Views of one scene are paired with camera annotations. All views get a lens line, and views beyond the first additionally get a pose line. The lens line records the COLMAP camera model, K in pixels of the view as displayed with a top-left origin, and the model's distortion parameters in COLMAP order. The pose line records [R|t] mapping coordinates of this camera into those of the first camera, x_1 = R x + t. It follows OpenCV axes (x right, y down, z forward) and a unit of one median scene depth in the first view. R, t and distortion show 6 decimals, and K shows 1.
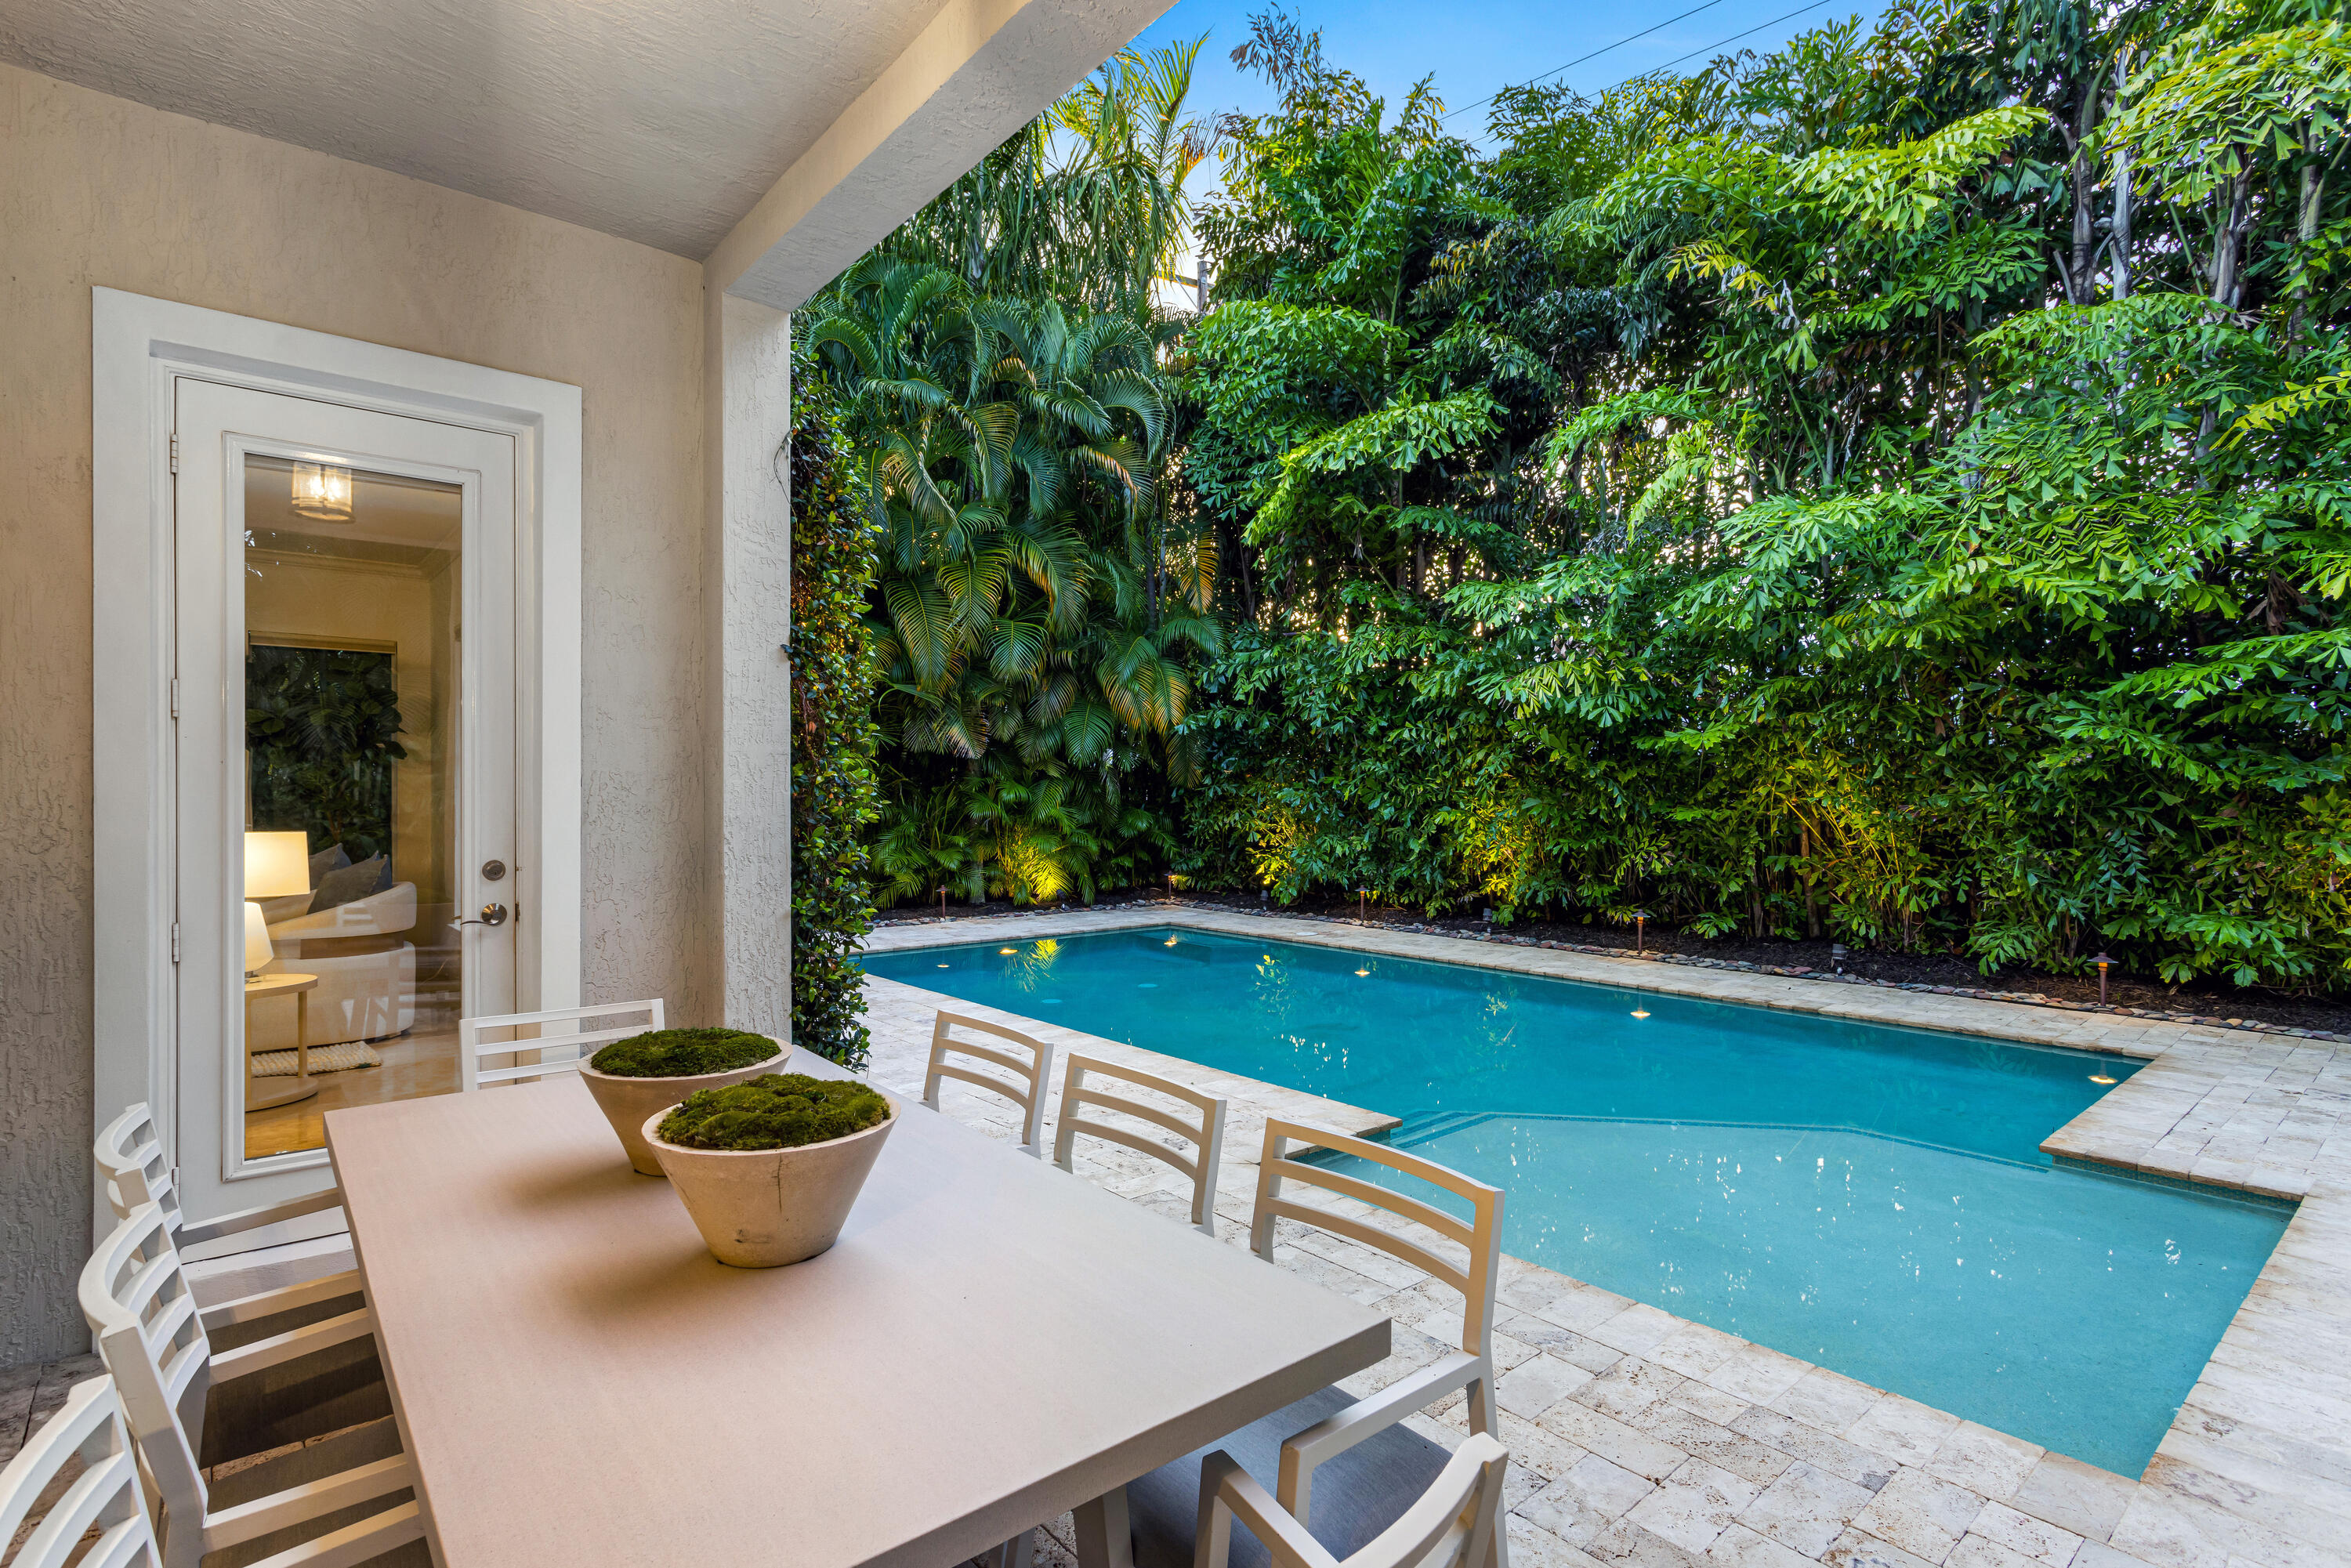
lens RADIAL K [[1137.4, 0, 1172.0], [0, 1137.4, 791.2], [0, 0, 1]] dist [0.004538, 0.002464]
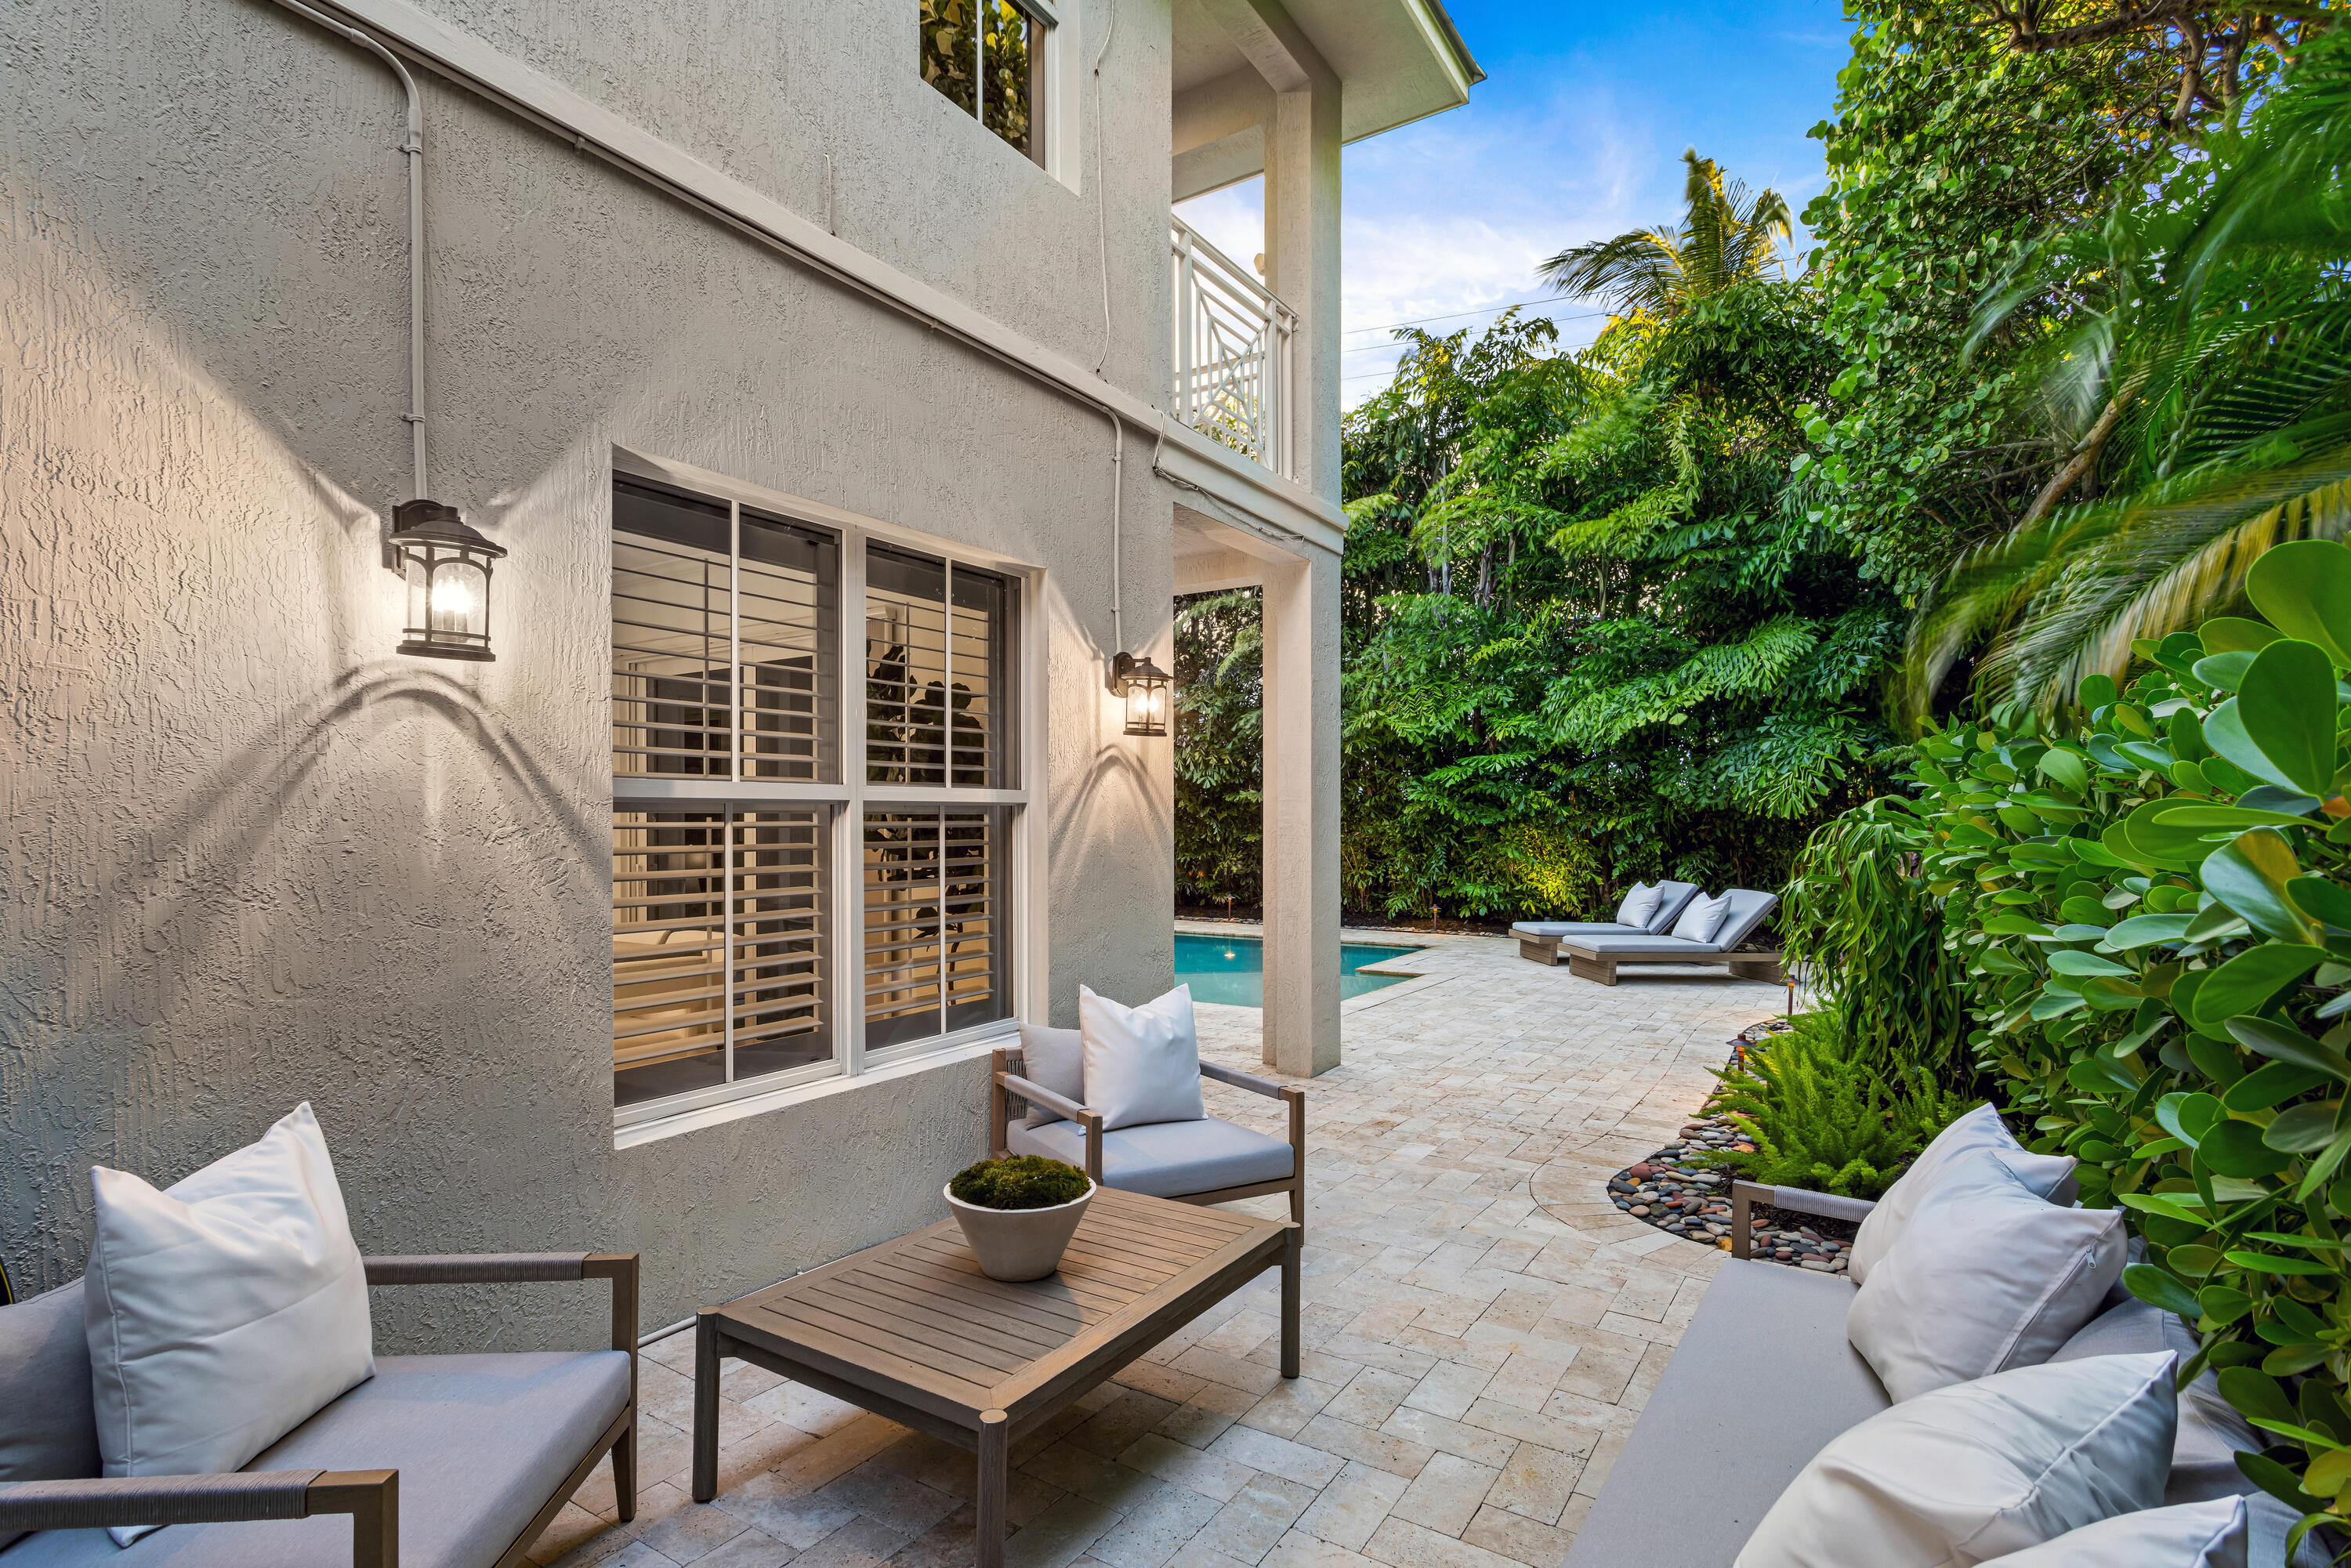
lens RADIAL K [[1137.4, 0, 1174.8], [0, 1137.4, 798.0], [0, 0, 1]] dist [0.004538, 0.002464]
pose [[0.956648, 0.000240, 0.291246, -0.212333], [0.004619, 0.999861, -0.015996, -0.016919], [-0.291210, 0.016648, 0.956514, -0.793870]]
